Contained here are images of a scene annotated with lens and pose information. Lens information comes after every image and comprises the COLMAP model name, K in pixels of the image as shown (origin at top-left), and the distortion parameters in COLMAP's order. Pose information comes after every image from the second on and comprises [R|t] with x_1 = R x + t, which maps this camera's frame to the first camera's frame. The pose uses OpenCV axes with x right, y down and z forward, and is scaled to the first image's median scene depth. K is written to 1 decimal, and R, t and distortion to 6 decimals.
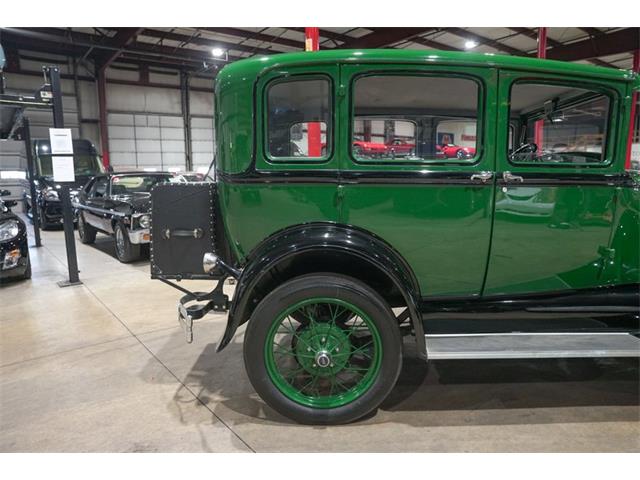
lens RADIAL K [[438.2, 0, 321.1], [0, 438.2, 241.2], [0, 0, 1]] dist [-0.131332, 0.098804]
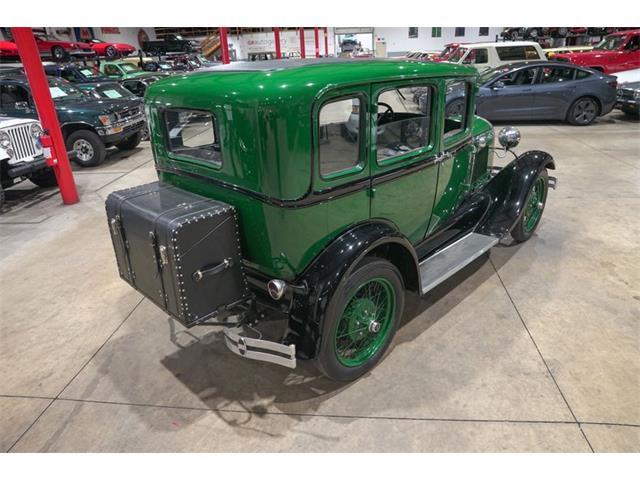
lens RADIAL K [[438.2, 0, 321.4], [0, 438.2, 241.5], [0, 0, 1]] dist [-0.131332, 0.098804]
pose [[0.702606, -0.305048, 0.642877, -0.103236], [0.139579, 0.944982, 0.295851, -0.043683], [-0.697755, -0.118134, 0.706528, 0.029975]]
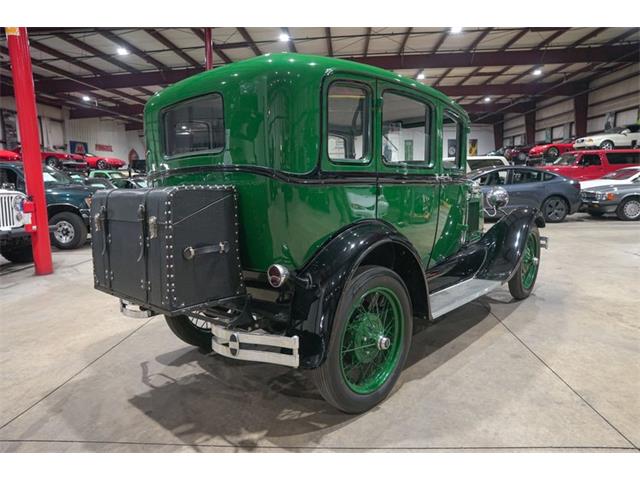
lens RADIAL K [[438.2, 0, 321.2], [0, 438.2, 240.4], [0, 0, 1]] dist [-0.131332, 0.098804]
pose [[0.668854, -0.103715, 0.736123, -0.108974], [0.123545, 0.991958, 0.027506, -0.004395], [-0.733056, 0.072547, 0.676289, 0.043179]]
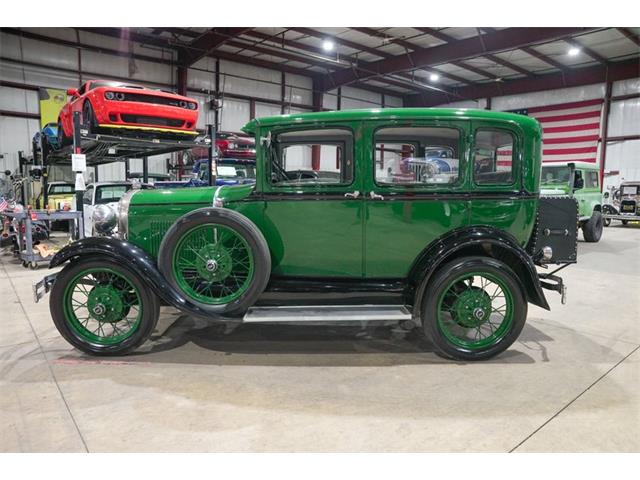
lens RADIAL K [[438.2, 0, 321.2], [0, 438.2, 241.4], [0, 0, 1]] dist [-0.131332, 0.098804]
pose [[-0.999834, 0.008148, -0.016271, 0.070385], [0.003548, 0.964279, 0.264863, -0.059175], [0.017848, 0.264762, -0.964149, 0.388021]]
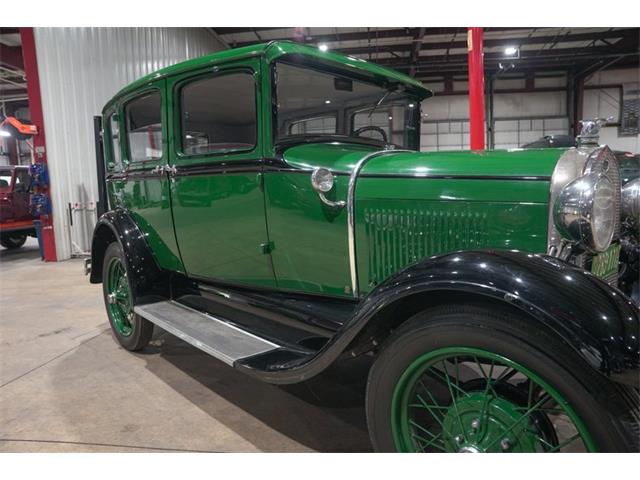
lens RADIAL K [[438.2, 0, 323.1], [0, 438.2, 240.5], [0, 0, 1]] dist [-0.131332, 0.098804]
pose [[0.694857, 0.077719, -0.714936, 0.189756], [-0.087719, 0.995880, 0.023004, -0.002801], [0.713778, 0.046729, 0.698811, 0.059712]]
